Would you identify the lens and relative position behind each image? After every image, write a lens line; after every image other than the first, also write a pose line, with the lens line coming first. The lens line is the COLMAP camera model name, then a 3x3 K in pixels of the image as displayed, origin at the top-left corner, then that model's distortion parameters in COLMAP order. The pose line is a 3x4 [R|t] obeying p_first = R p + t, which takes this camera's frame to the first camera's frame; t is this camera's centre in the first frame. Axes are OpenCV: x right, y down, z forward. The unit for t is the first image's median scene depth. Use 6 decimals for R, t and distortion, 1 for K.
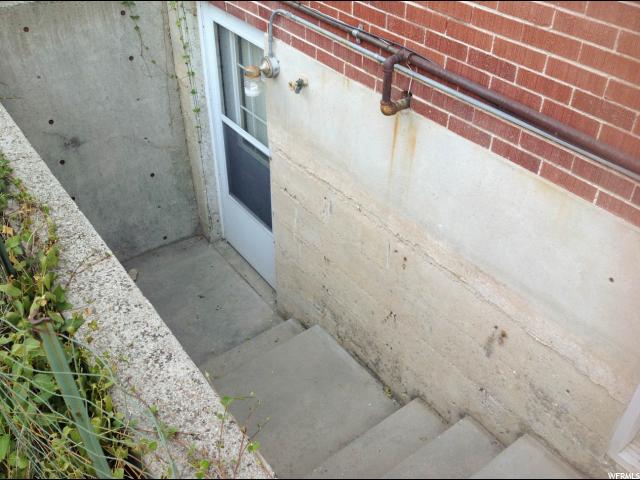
lens RADIAL K [[615.4, 0, 320.0], [0, 615.4, 240.0], [0, 0, 1]] dist [0.236439, -0.565242]
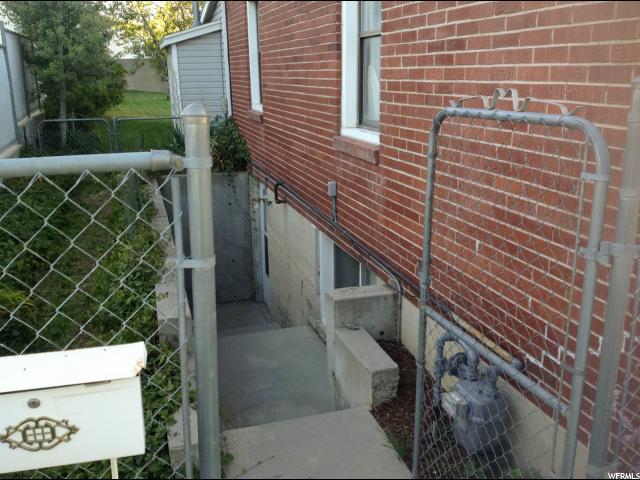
lens RADIAL K [[615.4, 0, 320.0], [0, 615.4, 240.0], [0, 0, 1]] dist [0.236439, -0.565242]
pose [[0.940756, 0.069426, -0.331902, 0.715677], [-0.189934, 0.918743, -0.346175, 0.516212], [0.280898, 0.388706, 0.877499, -0.781804]]
